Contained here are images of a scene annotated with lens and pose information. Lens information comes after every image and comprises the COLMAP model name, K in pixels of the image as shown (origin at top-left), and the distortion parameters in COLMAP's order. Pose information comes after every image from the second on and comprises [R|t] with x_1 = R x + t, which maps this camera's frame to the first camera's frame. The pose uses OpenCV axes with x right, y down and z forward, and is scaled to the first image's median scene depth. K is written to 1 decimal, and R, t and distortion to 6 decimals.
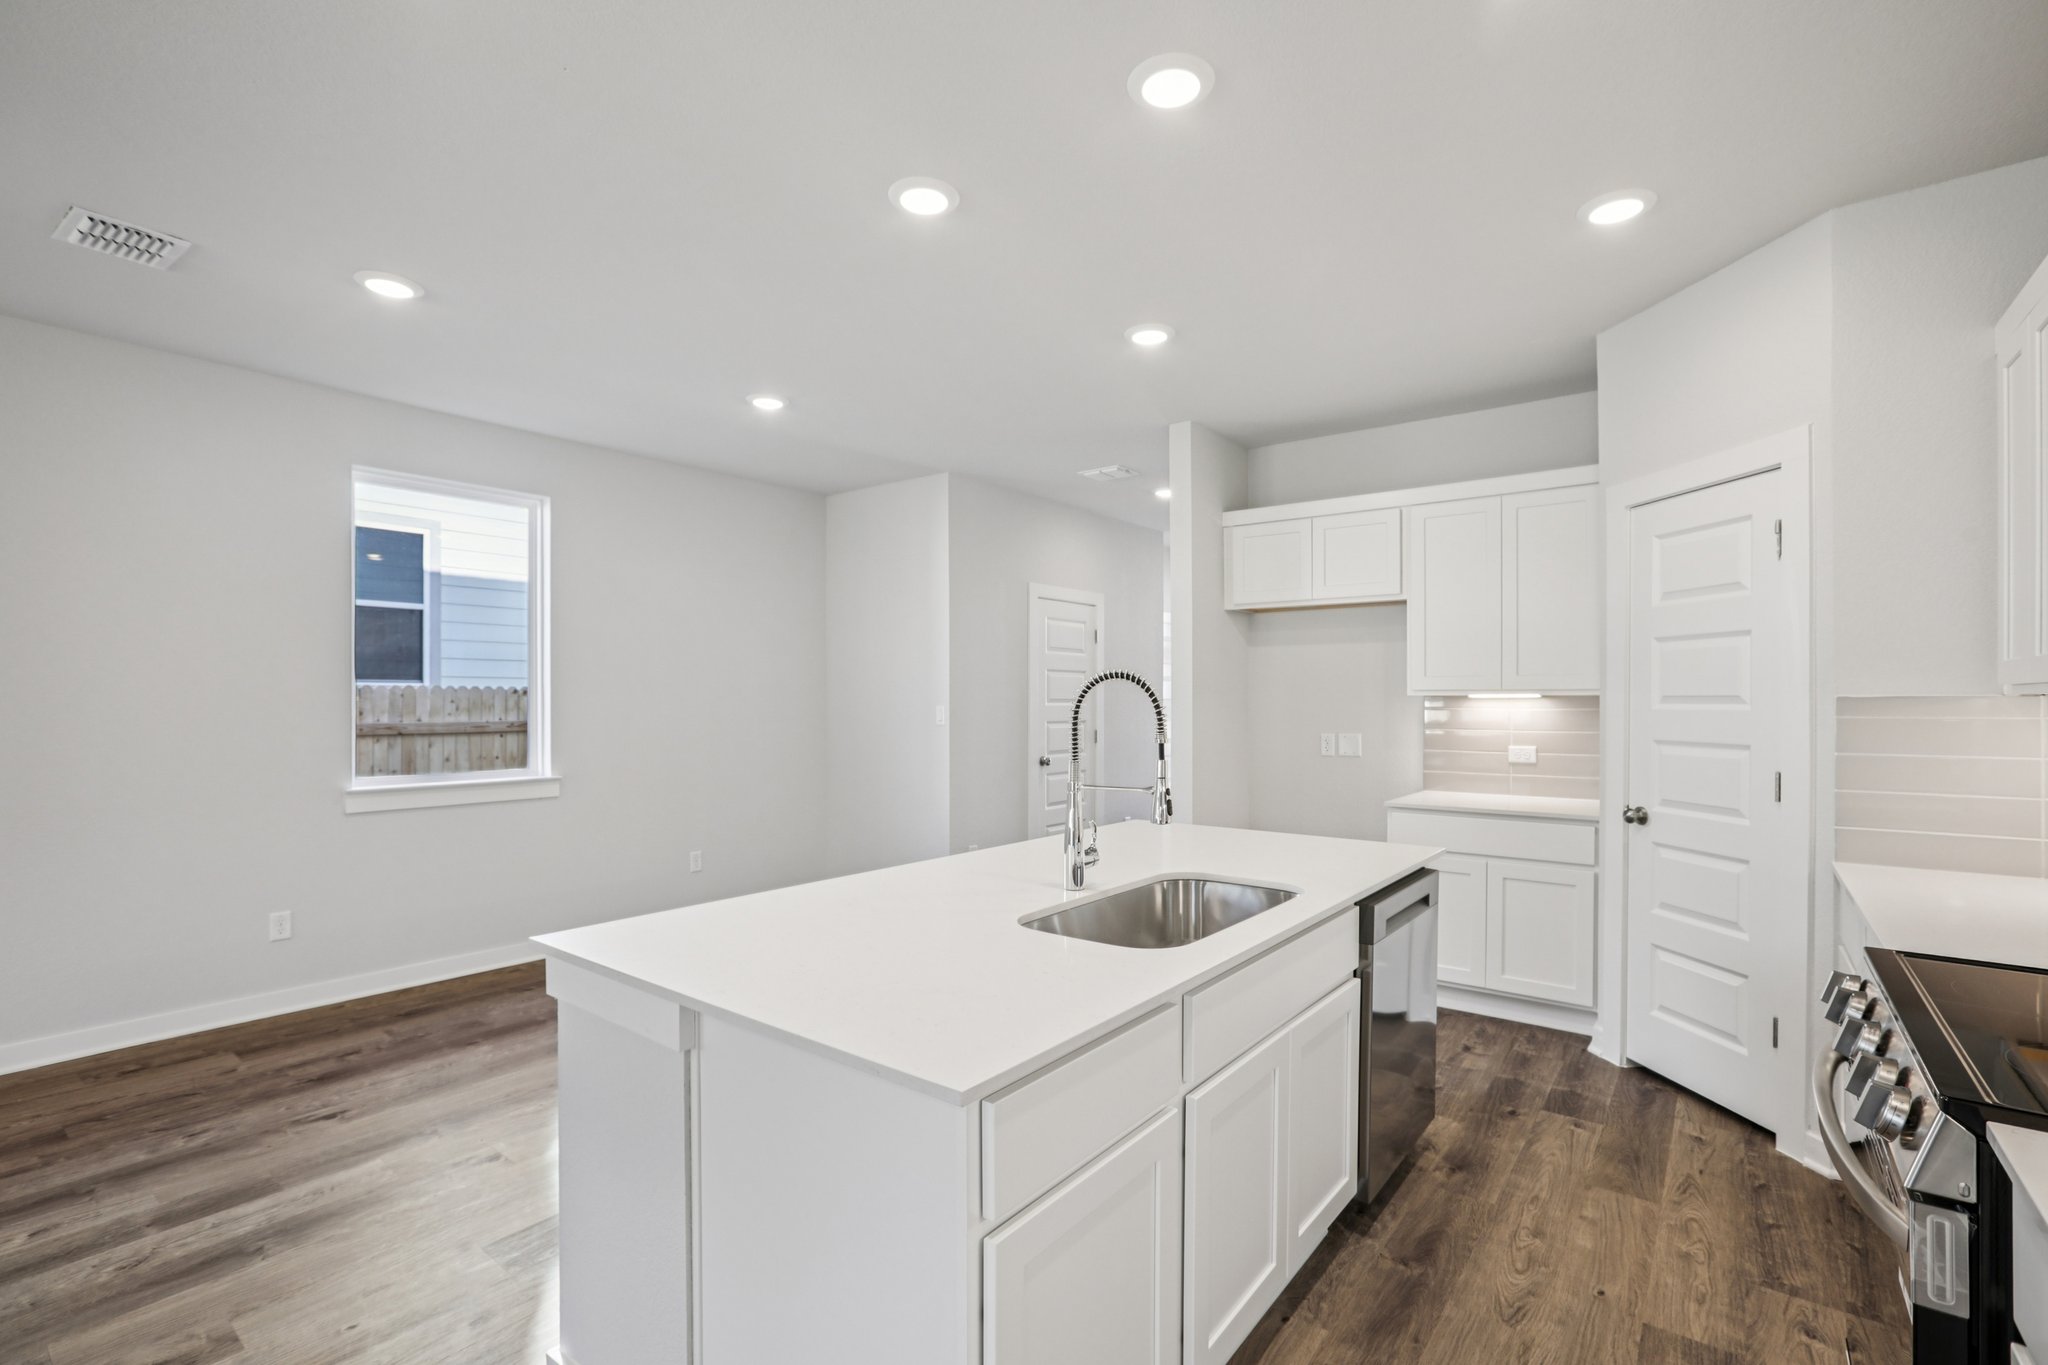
lens RADIAL K [[928.0, 0, 1019.9], [0, 928.0, 694.0], [0, 0, 1]] dist [-0.003945, -0.000417]
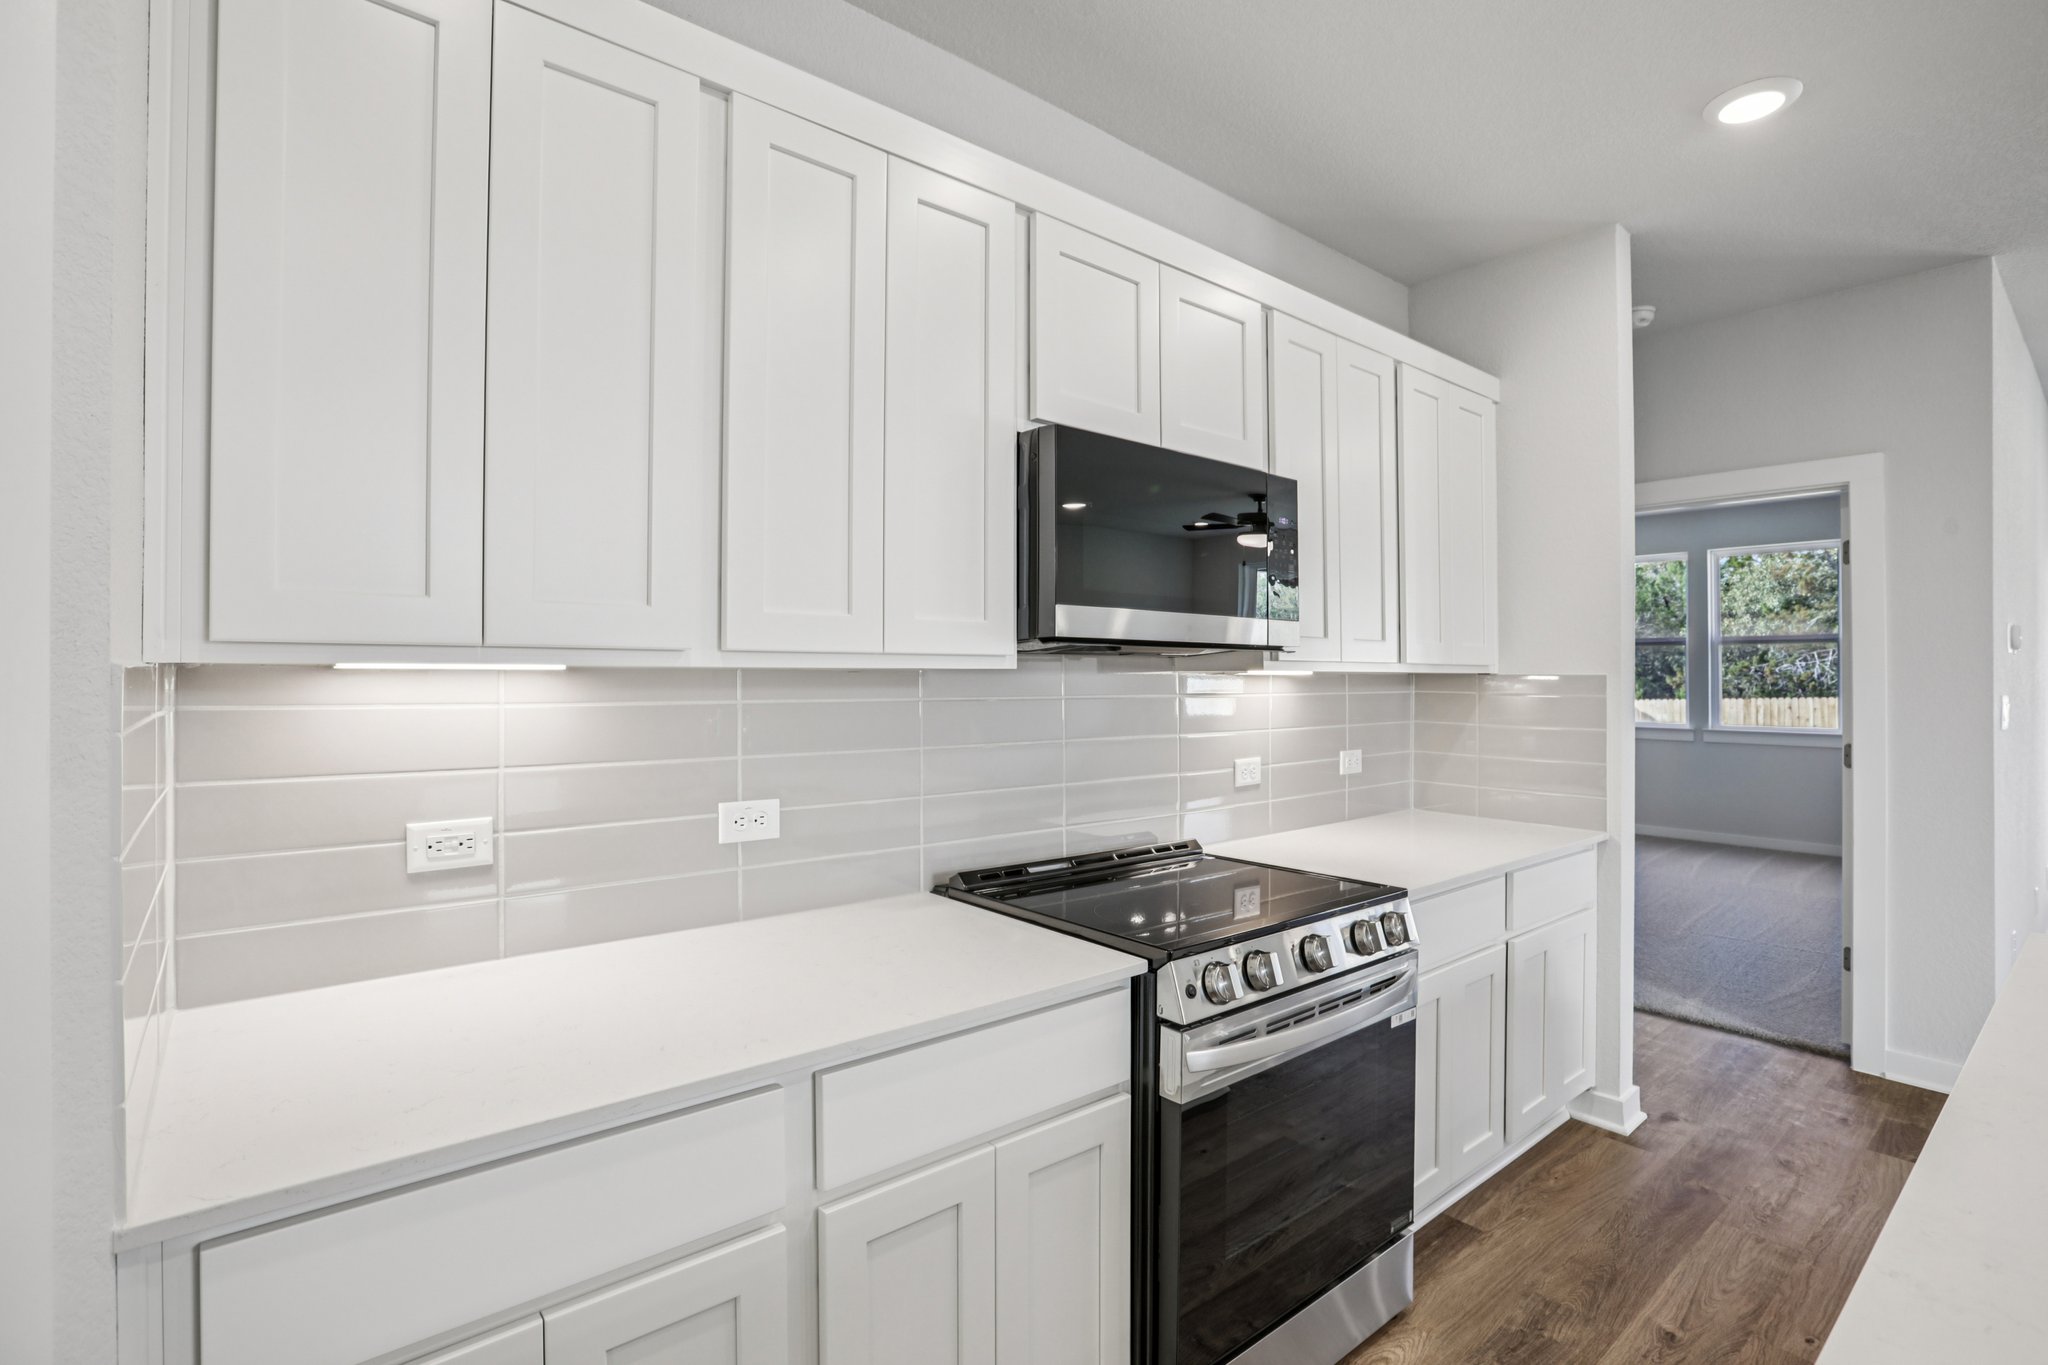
lens RADIAL K [[966.3, 0, 1024.2], [0, 966.3, 673.0], [0, 0, 1]] dist [0.001059, 0.000309]
pose [[-0.978620, -0.005031, 0.205617, 0.226580], [-0.006723, 0.999949, -0.007532, 0.004308], [-0.205568, -0.008753, -0.978604, 1.292119]]
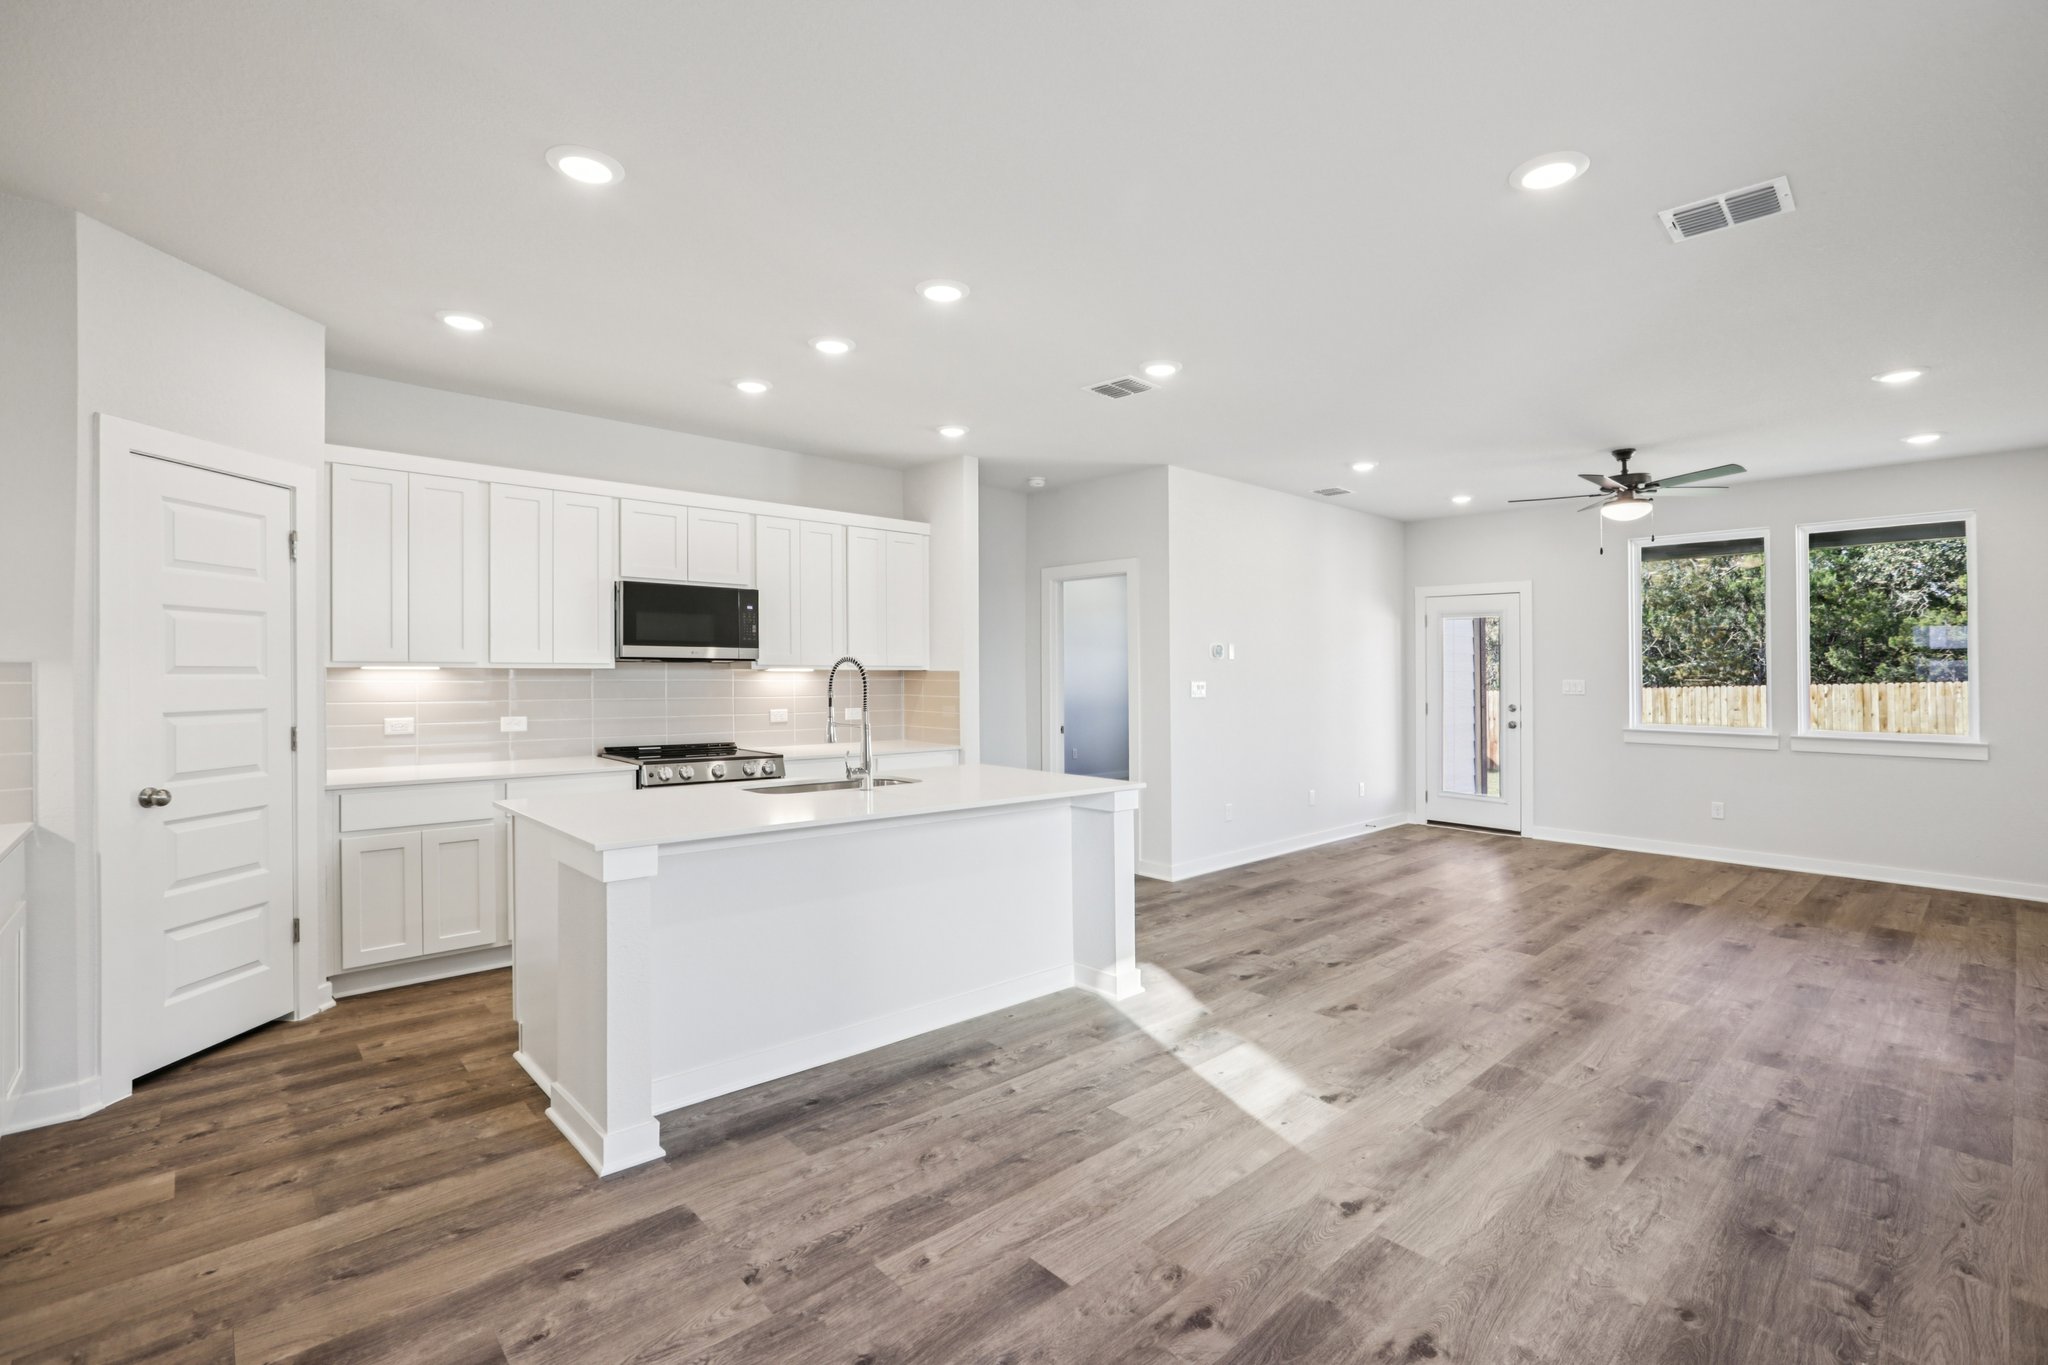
lens RADIAL K [[928.0, 0, 1024.2], [0, 928.0, 685.5], [0, 0, 1]] dist [-0.003945, -0.000417]
pose [[-0.986757, -0.009724, 0.161913, -0.342409], [-0.008582, 0.999933, 0.007755, 0.007204], [-0.161978, 0.006263, -0.986775, 1.887242]]
